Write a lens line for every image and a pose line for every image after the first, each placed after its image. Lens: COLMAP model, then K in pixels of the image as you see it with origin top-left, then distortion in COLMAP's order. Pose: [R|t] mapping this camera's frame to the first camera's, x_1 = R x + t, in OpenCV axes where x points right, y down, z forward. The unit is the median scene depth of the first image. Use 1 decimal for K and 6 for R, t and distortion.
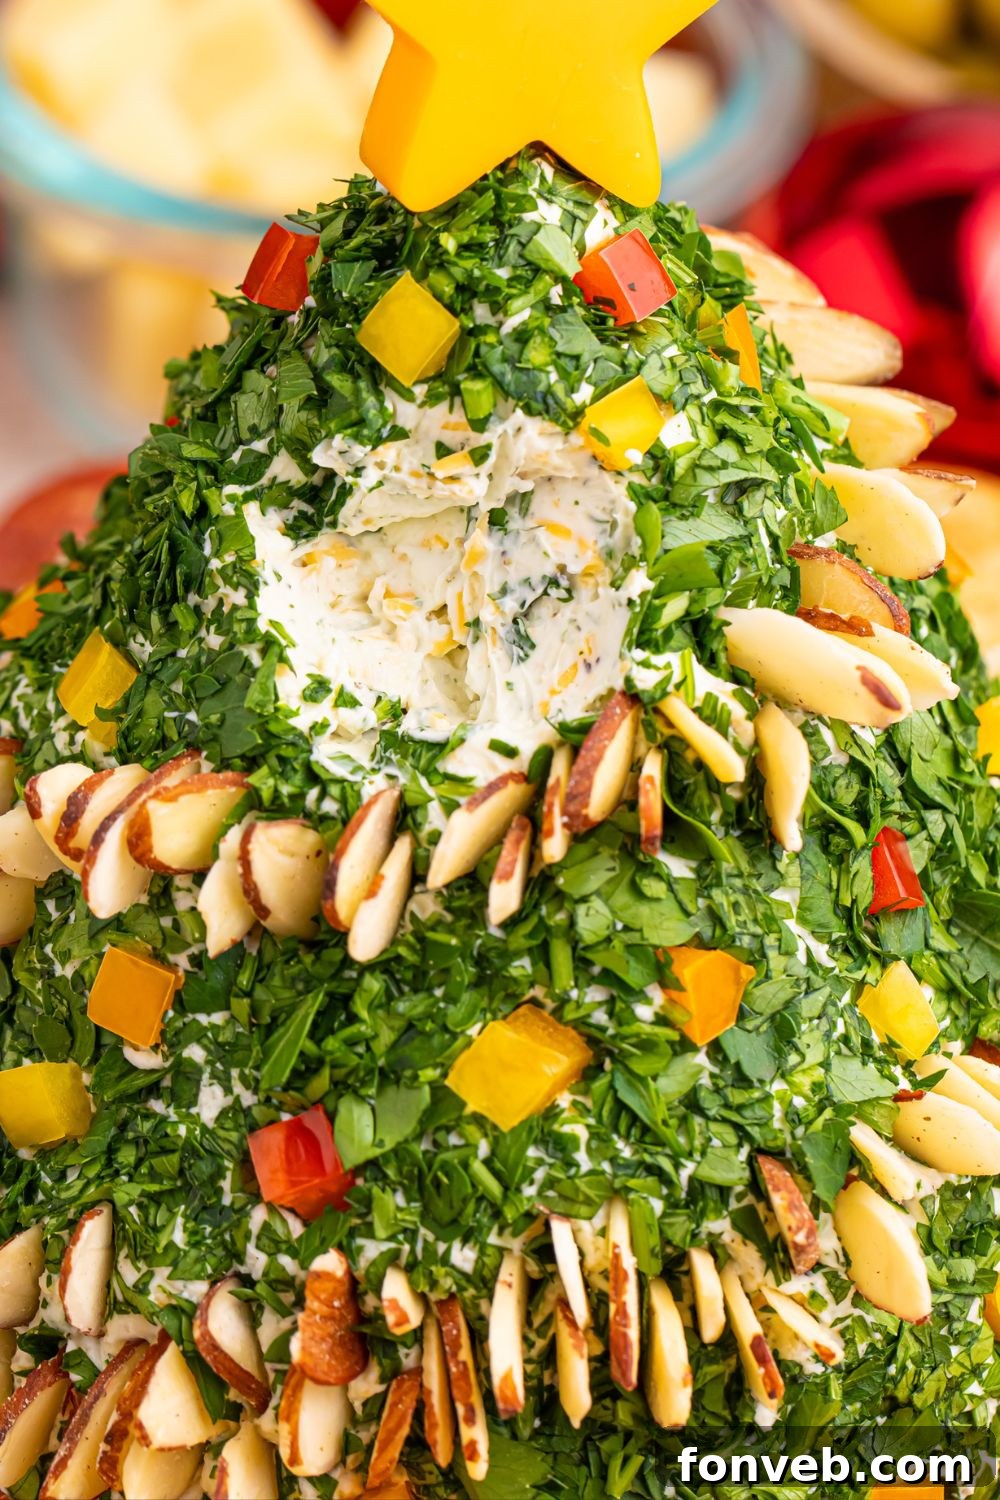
lens RADIAL K [[6676.3, 0, 634.4], [0, 6676.3, 678.5], [0, 0, 1]] dist [0.133662, -3.089754]
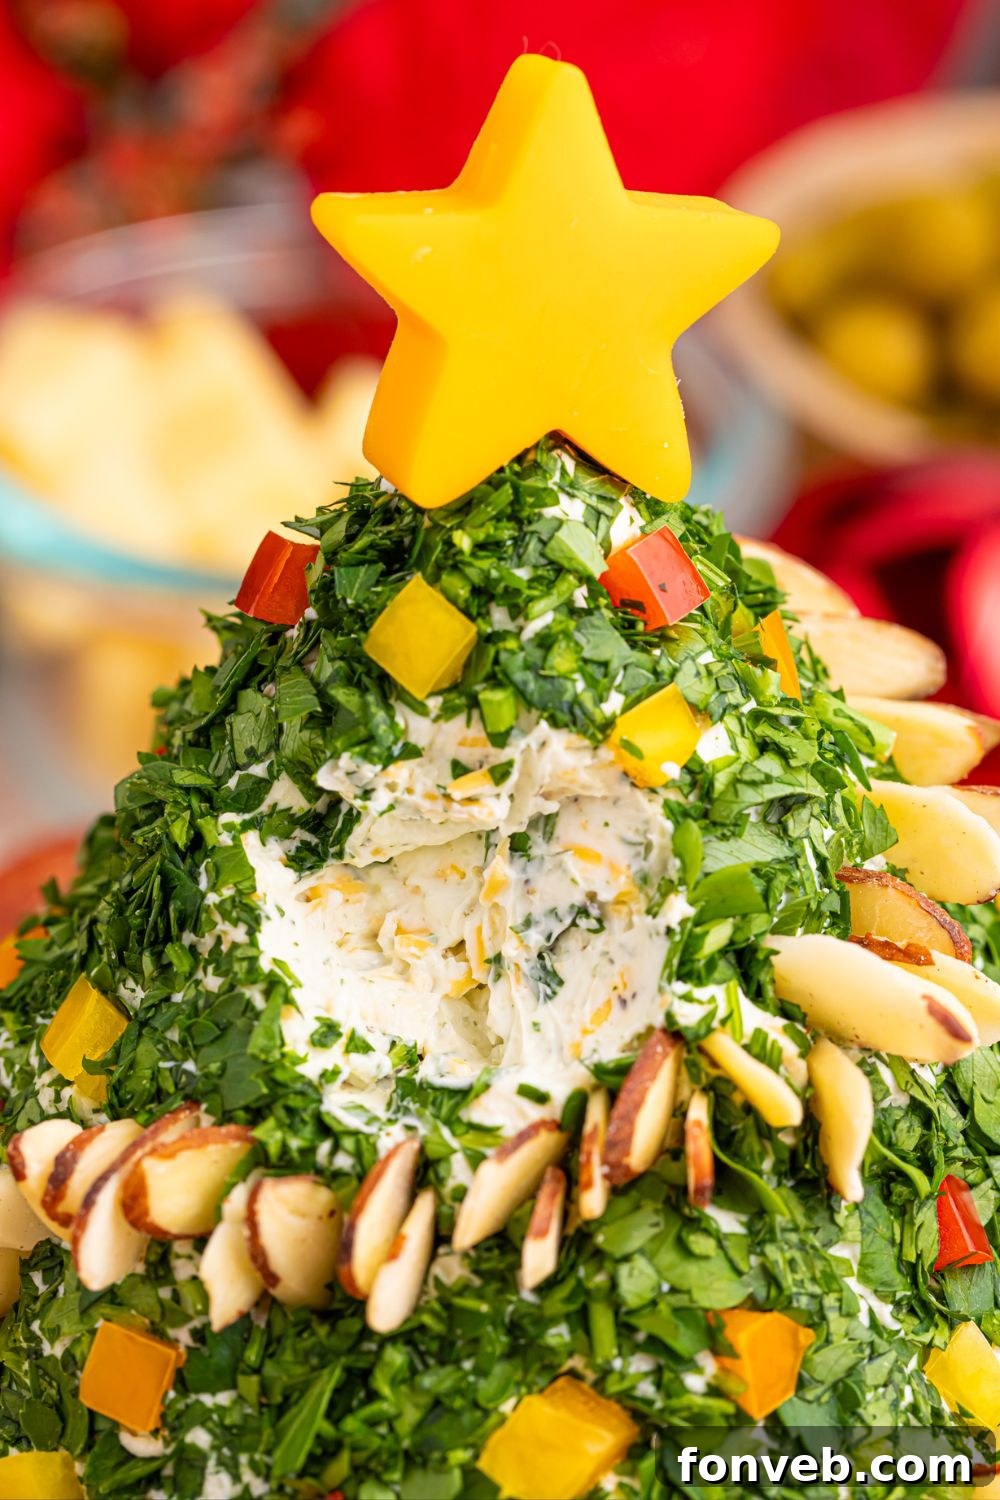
lens RADIAL K [[5737.4, 0, 498.5], [0, 5737.4, 750.2], [0, 0, 1]] dist [0.048105, 0.418922]
pose [[0.999816, -0.019172, -0.000741, -0.022800], [0.019084, 0.997716, -0.064793, 0.014284], [0.001982, 0.064767, 0.997898, 0.216782]]
